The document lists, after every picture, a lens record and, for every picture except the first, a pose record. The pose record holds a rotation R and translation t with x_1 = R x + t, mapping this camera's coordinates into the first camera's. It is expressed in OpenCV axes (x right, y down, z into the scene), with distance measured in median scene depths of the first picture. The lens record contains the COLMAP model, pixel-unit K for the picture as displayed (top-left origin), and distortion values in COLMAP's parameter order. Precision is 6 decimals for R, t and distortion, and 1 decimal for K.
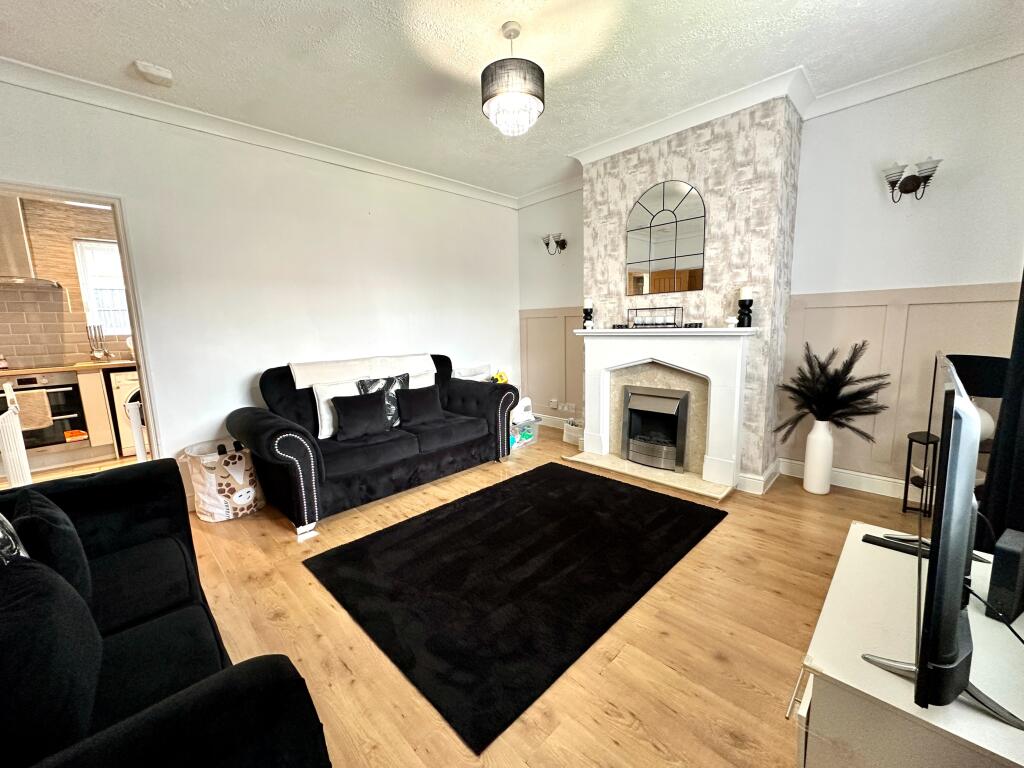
lens RADIAL K [[409.9, 0, 512.3], [0, 409.9, 380.4], [0, 0, 1]] dist [0.000612, 0.000241]
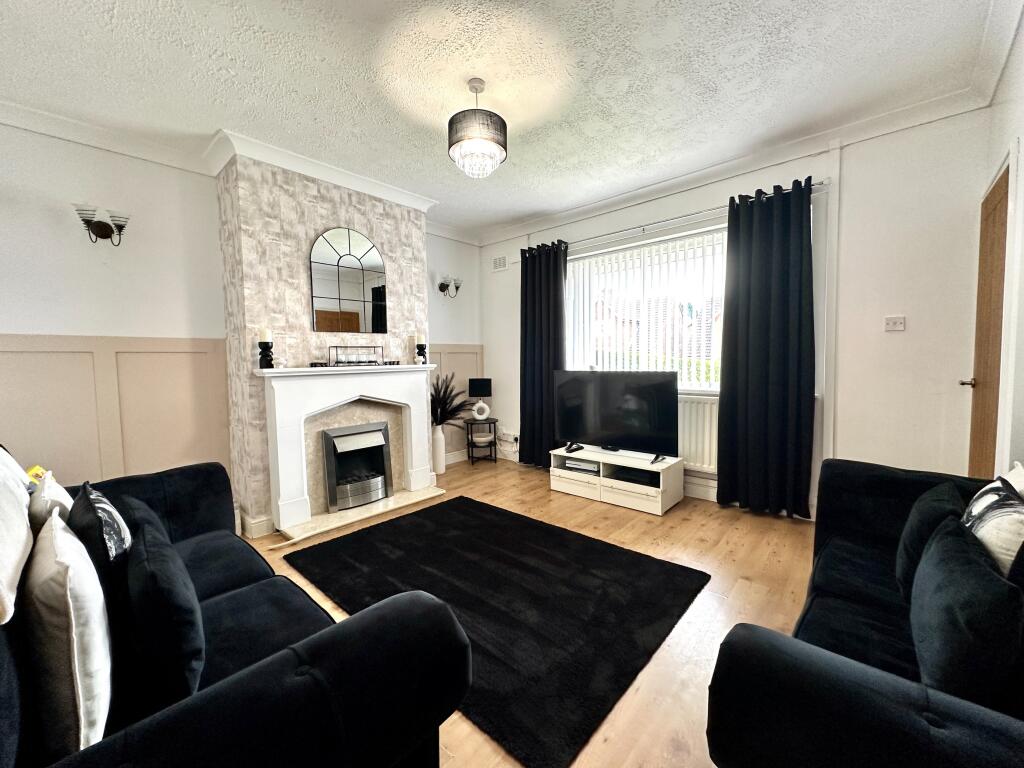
lens RADIAL K [[409.9, 0, 512.3], [0, 409.9, 380.4], [0, 0, 1]] dist [0.000612, 0.000241]
pose [[-0.049483, -0.023547, 0.998497, -0.707229], [0.158795, 0.986820, 0.031142, -0.064347], [-0.986071, 0.160097, -0.045092, 0.688917]]
